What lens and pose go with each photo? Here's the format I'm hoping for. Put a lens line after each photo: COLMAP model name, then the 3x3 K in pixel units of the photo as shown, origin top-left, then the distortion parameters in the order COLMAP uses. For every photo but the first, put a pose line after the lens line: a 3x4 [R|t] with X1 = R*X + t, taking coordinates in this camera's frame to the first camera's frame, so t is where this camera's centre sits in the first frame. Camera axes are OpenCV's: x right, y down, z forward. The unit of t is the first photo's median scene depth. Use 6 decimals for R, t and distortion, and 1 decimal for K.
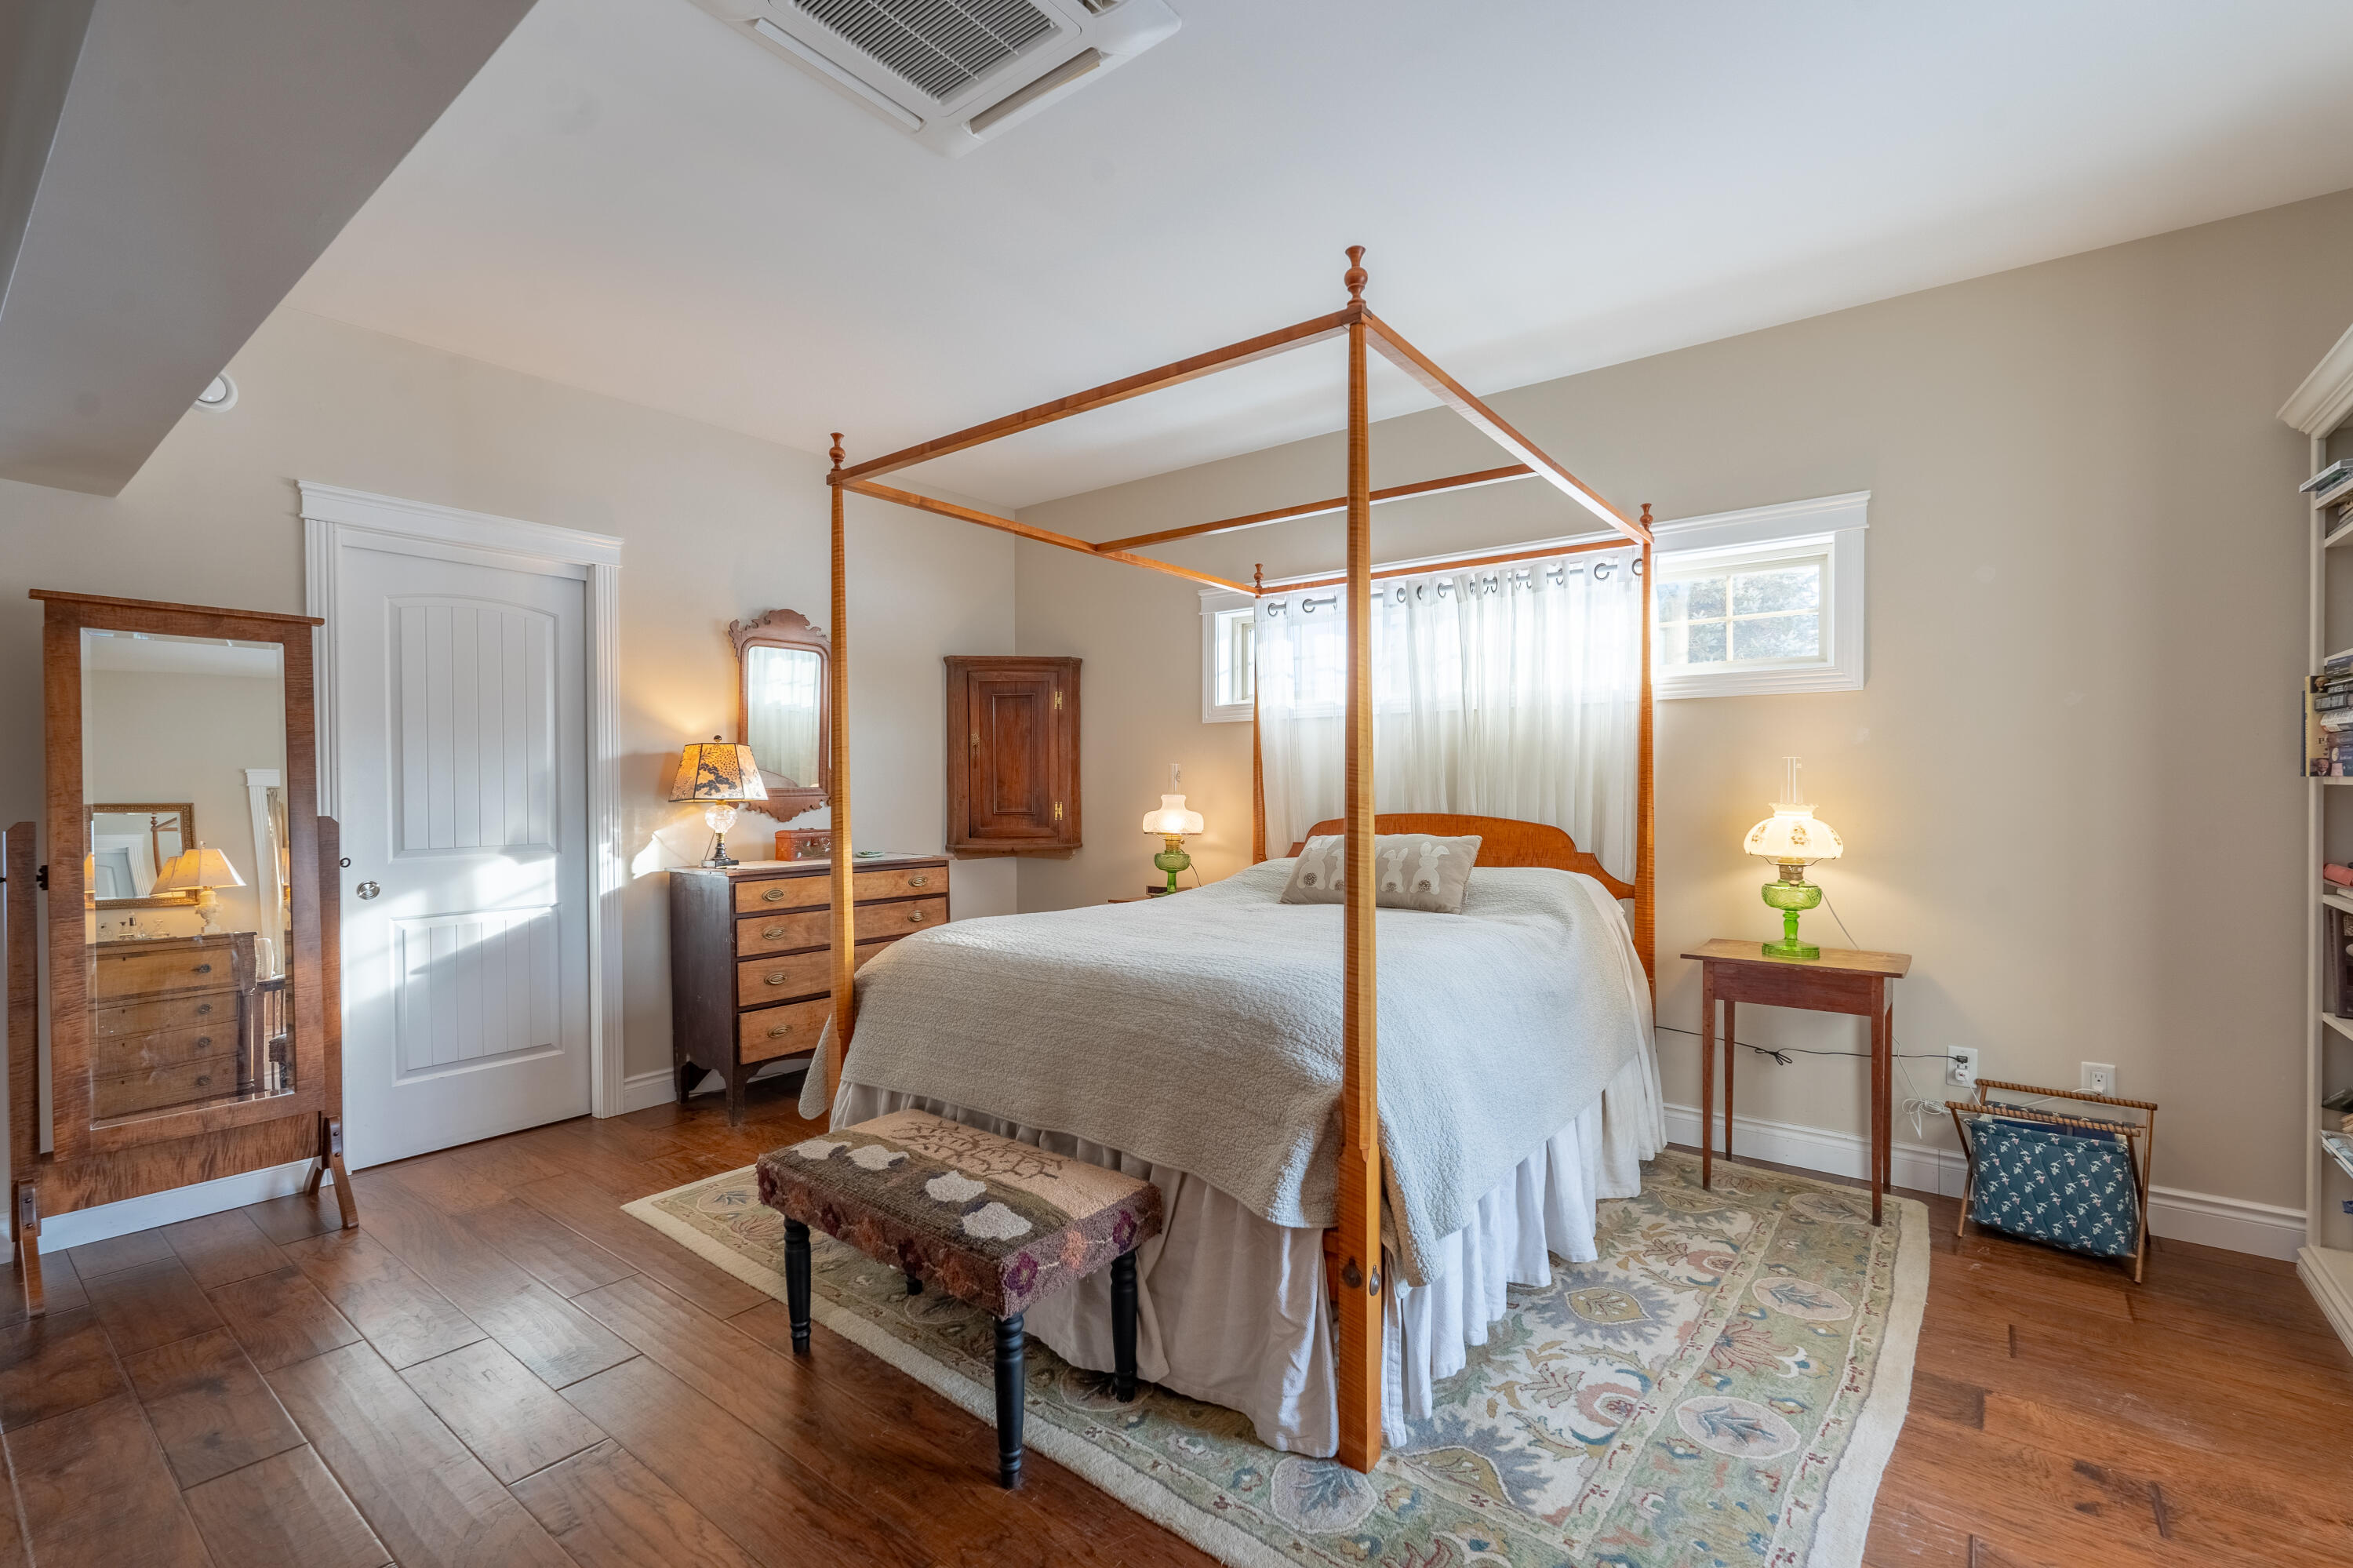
lens RADIAL K [[1038.1, 0, 1177.6], [0, 1038.1, 794.9], [0, 0, 1]] dist [0.001827, -0.000462]
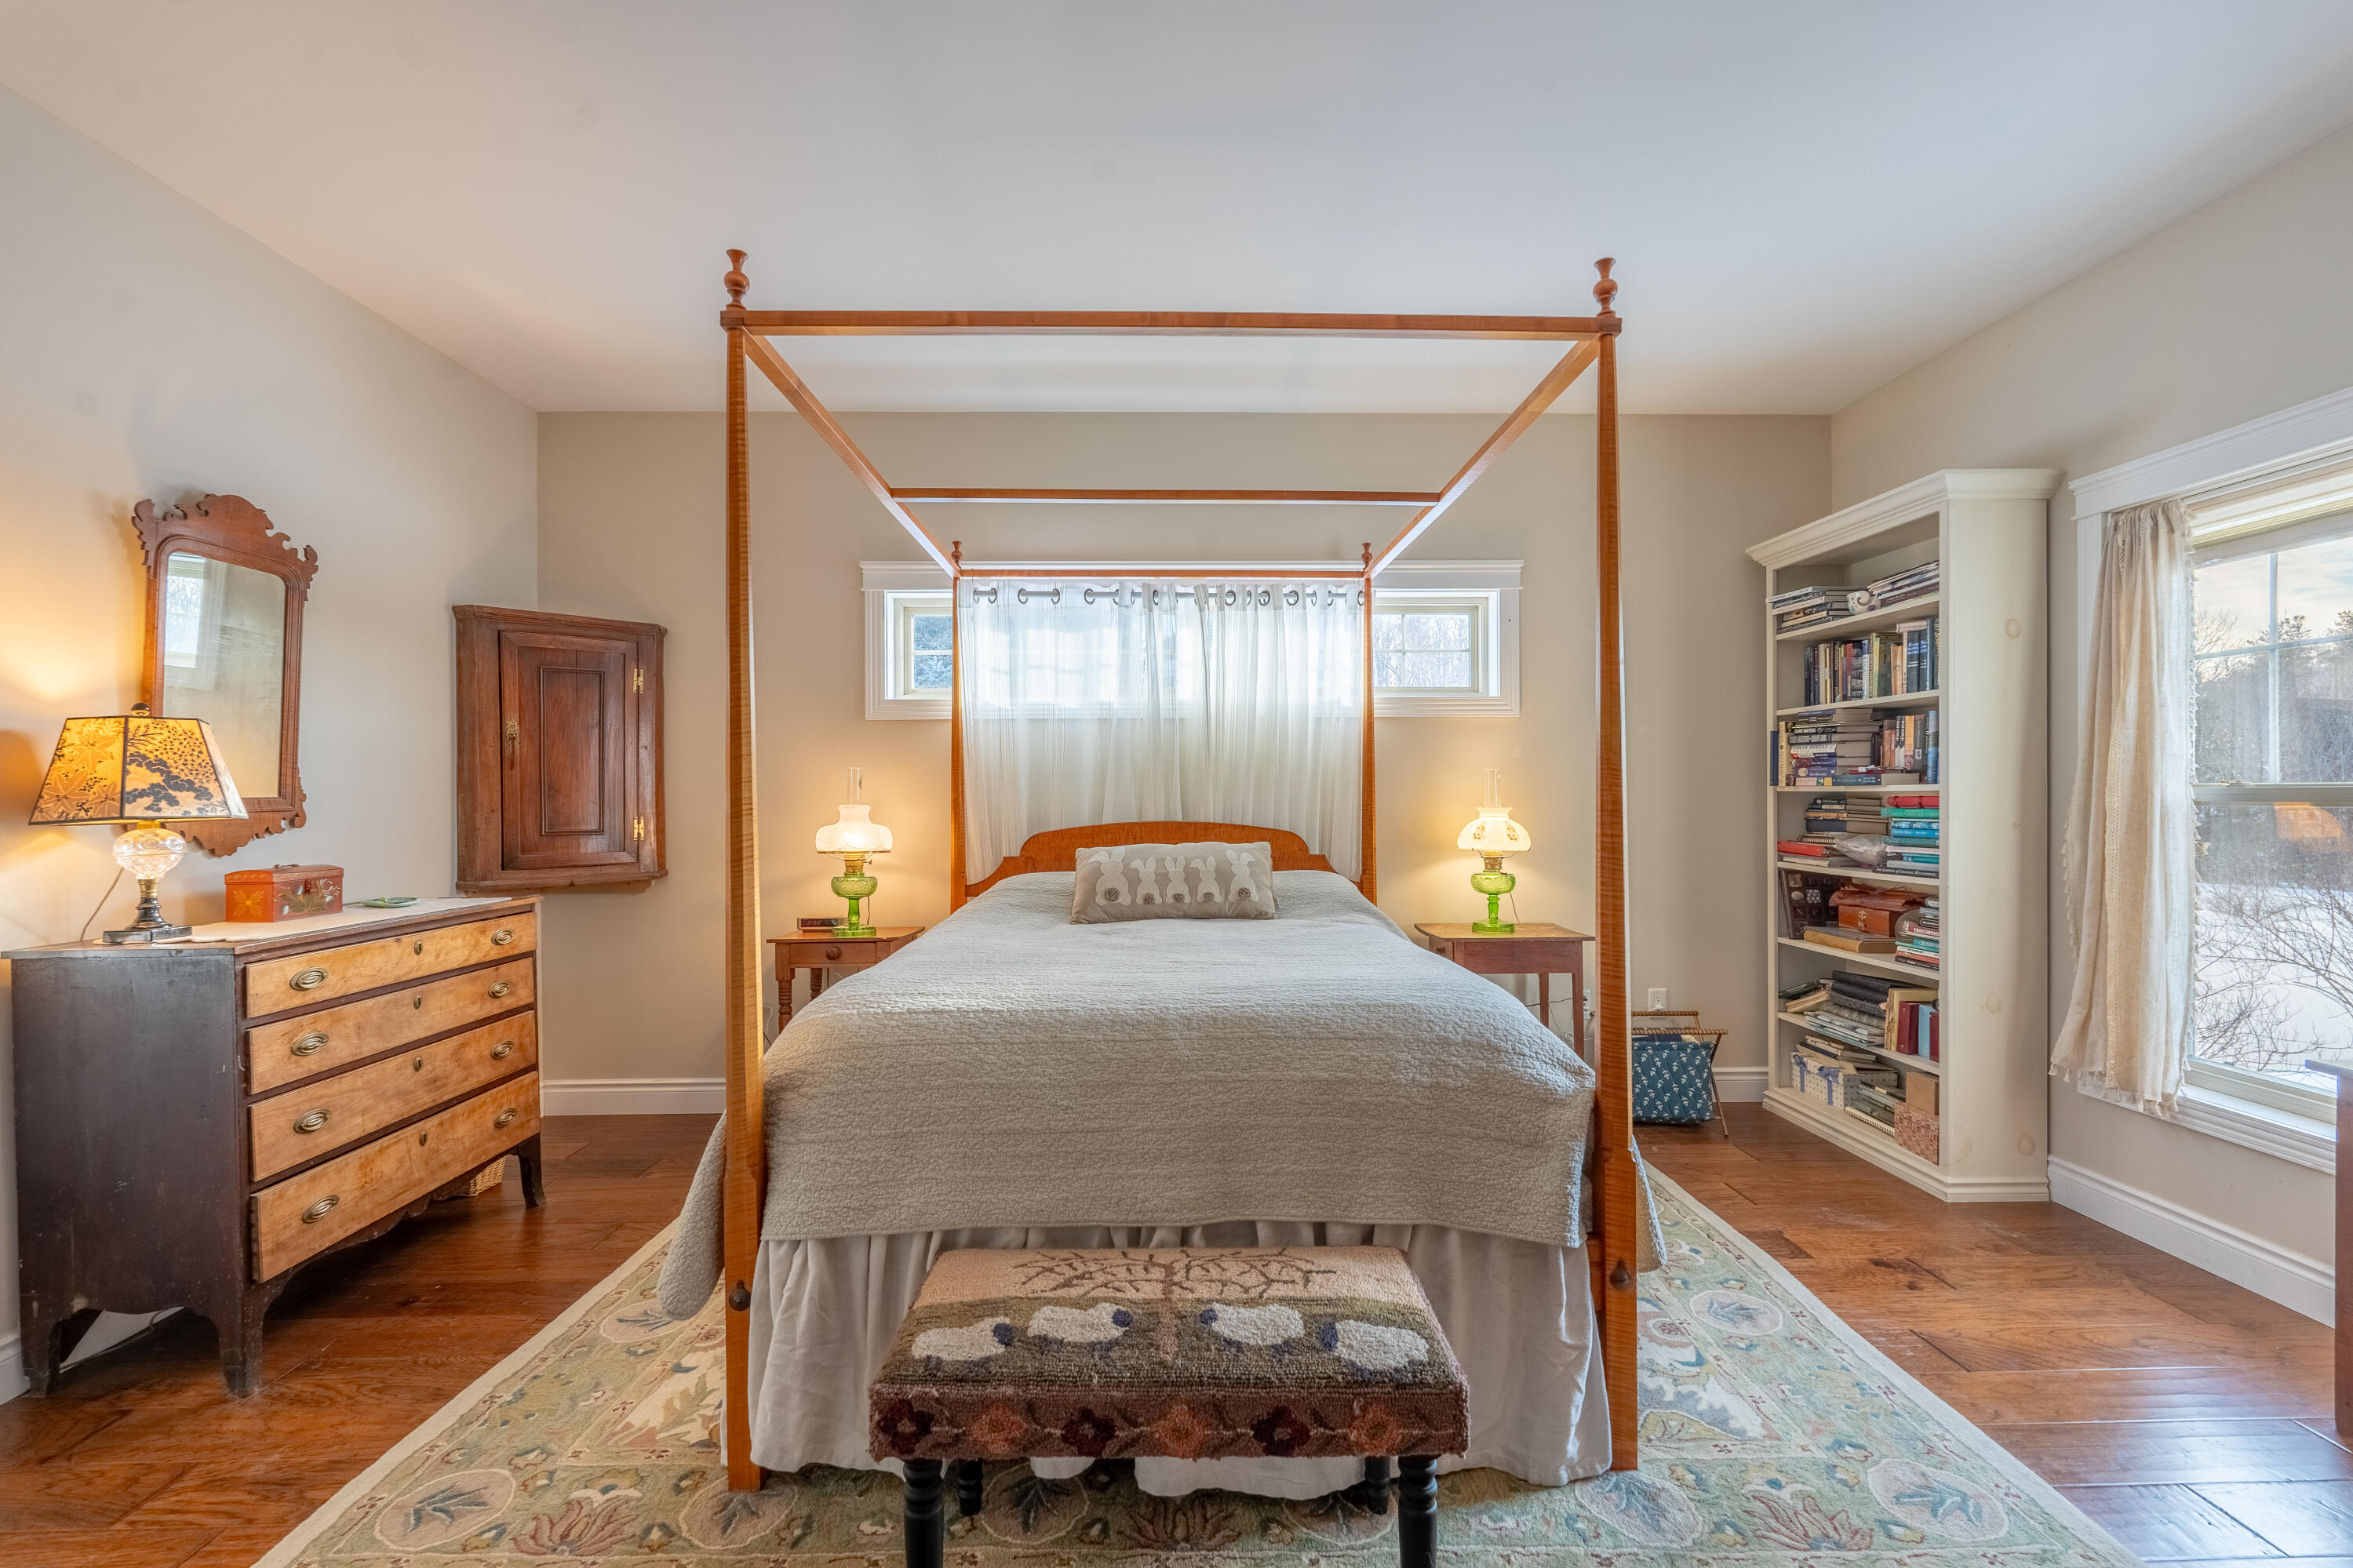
lens RADIAL K [[1037.9, 0, 1177.6], [0, 1037.9, 794.9], [0, 0, 1]] dist [0.001827, -0.000462]
pose [[0.775269, -0.000918, 0.631630, -0.431320], [0.007388, 0.999944, -0.007614, 0.000019], [-0.631588, 0.010569, 0.775232, 0.262717]]
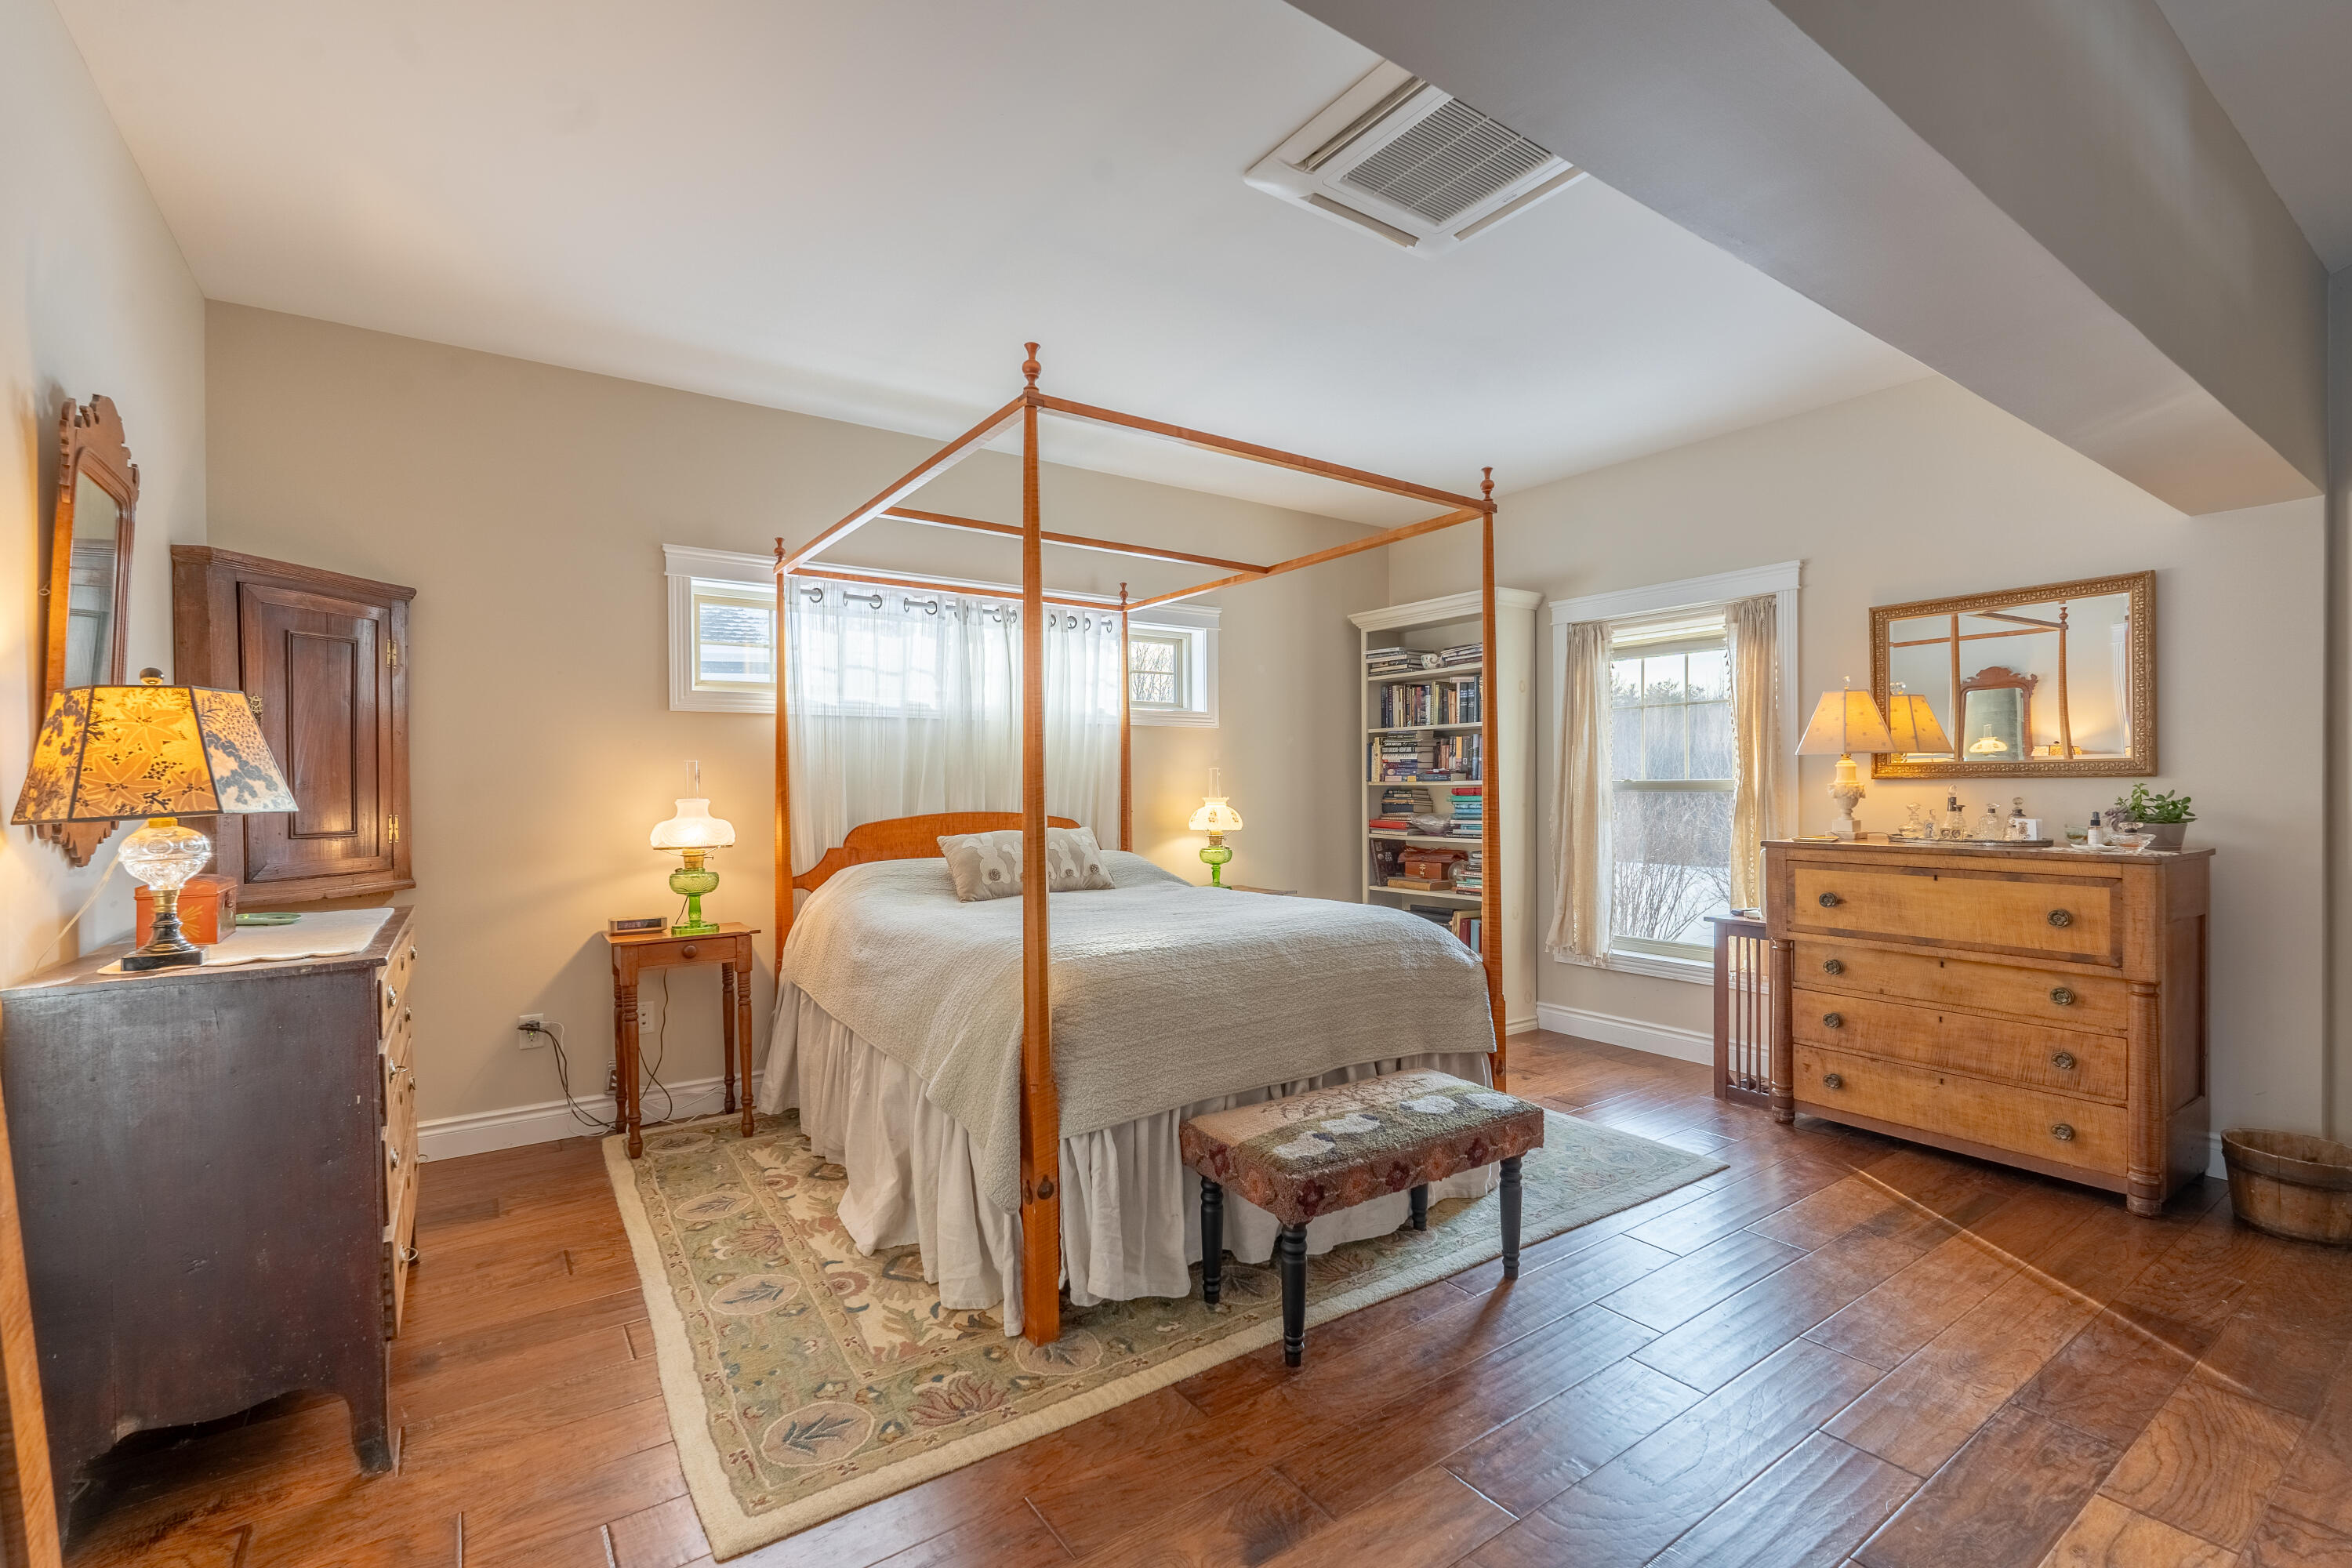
lens RADIAL K [[1037.6, 0, 1177.1], [0, 1037.6, 794.9], [0, 0, 1]] dist [0.001827, -0.000462]
pose [[0.293520, -0.004521, 0.955942, -0.871750], [0.014331, 0.999897, 0.000329, 0.002511], [-0.955845, 0.013603, 0.293555, 0.540739]]
